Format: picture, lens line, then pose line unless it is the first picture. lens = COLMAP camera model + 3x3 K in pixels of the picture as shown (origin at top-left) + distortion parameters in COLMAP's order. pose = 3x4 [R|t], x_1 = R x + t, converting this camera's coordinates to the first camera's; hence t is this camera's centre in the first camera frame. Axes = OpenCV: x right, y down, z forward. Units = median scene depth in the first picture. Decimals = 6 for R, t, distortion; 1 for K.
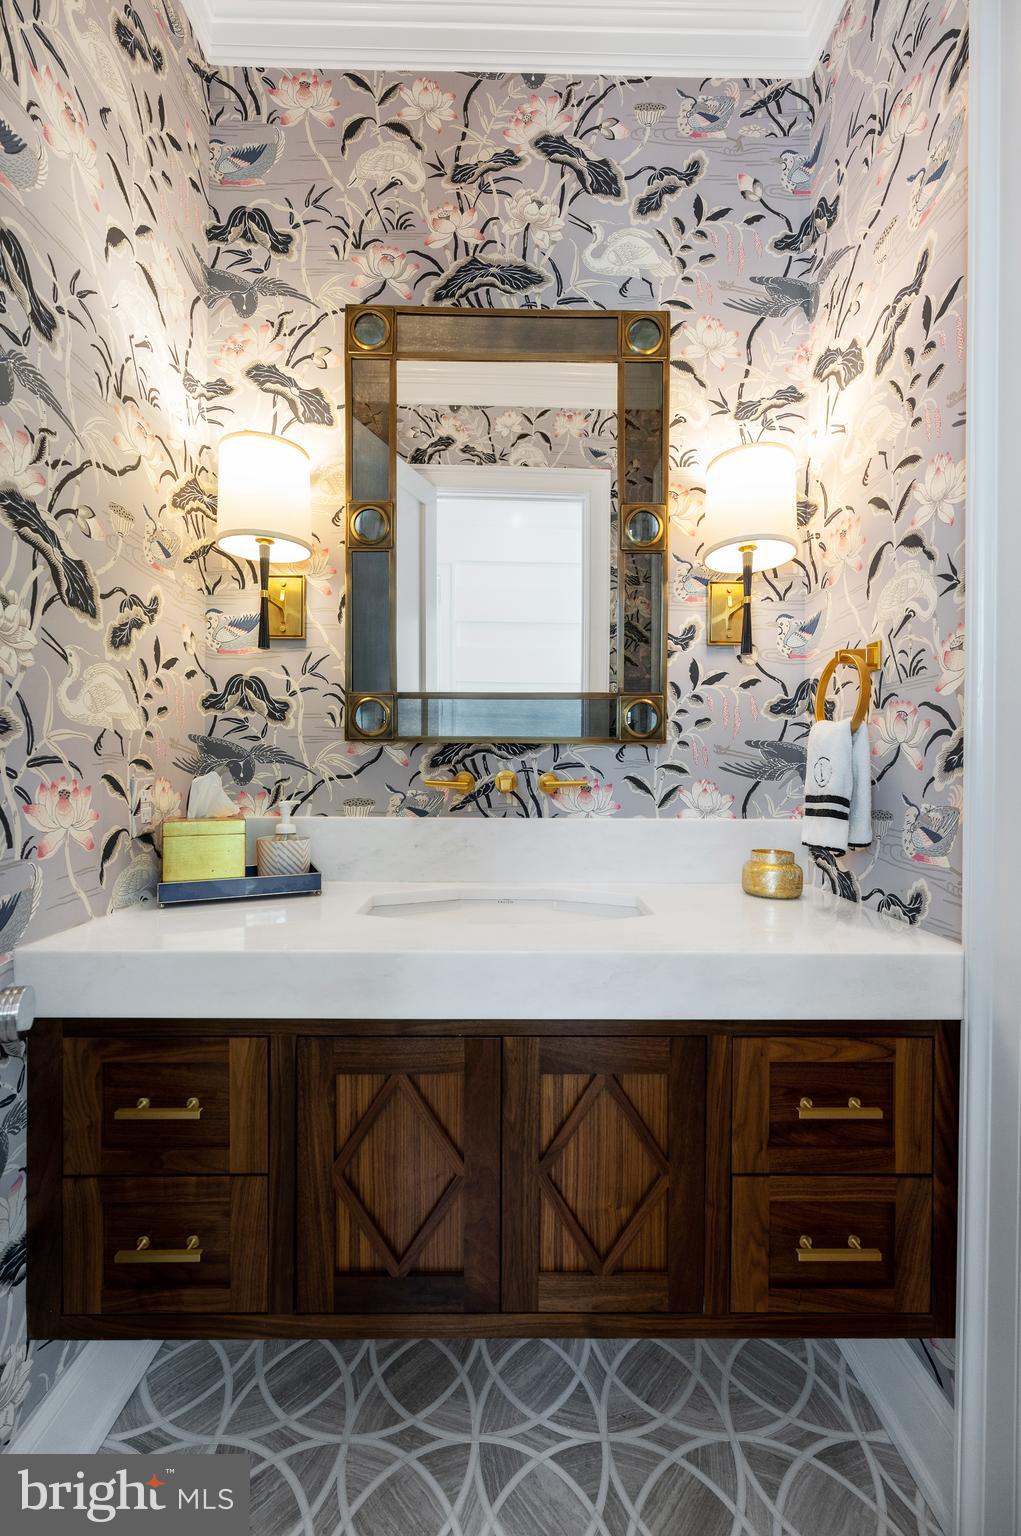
lens RADIAL K [[607.1, 0, 509.8], [0, 607.1, 772.3], [0, 0, 1]] dist [-0.000598, -0.000004]
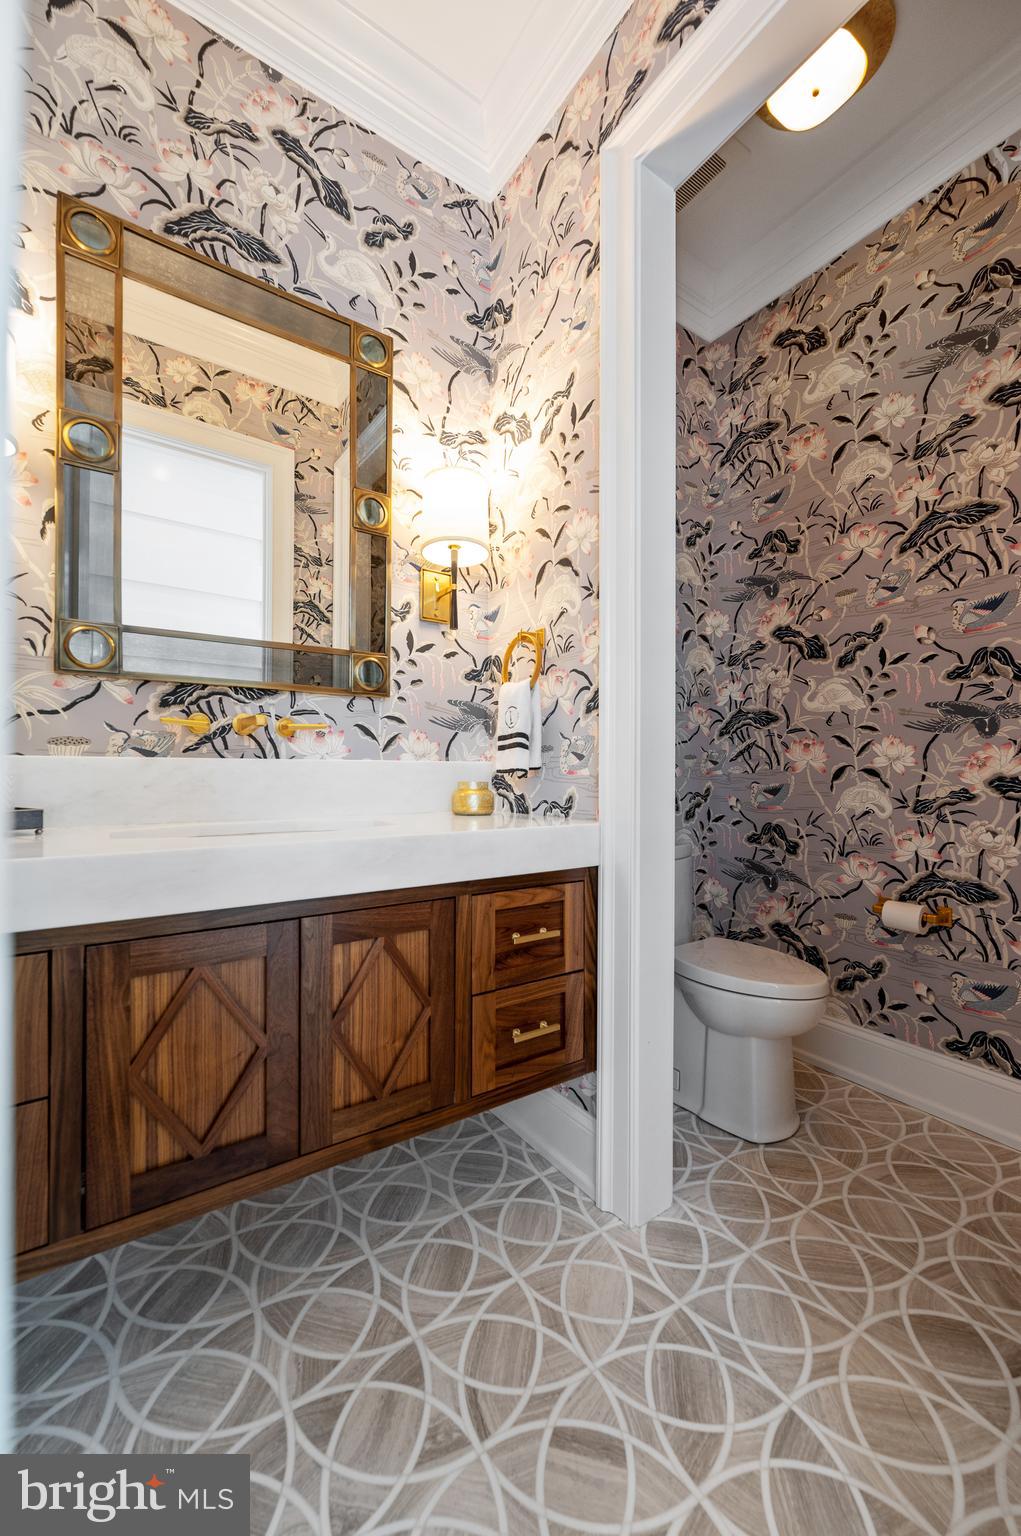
lens RADIAL K [[607.1, 0, 512.0], [0, 607.1, 768.6], [0, 0, 1]] dist [-0.000598, -0.000004]
pose [[0.831133, -0.000471, 0.556074, -0.219593], [0.003957, 0.999979, -0.005067, 0.106322], [-0.556060, 0.006412, 0.831117, -0.132392]]
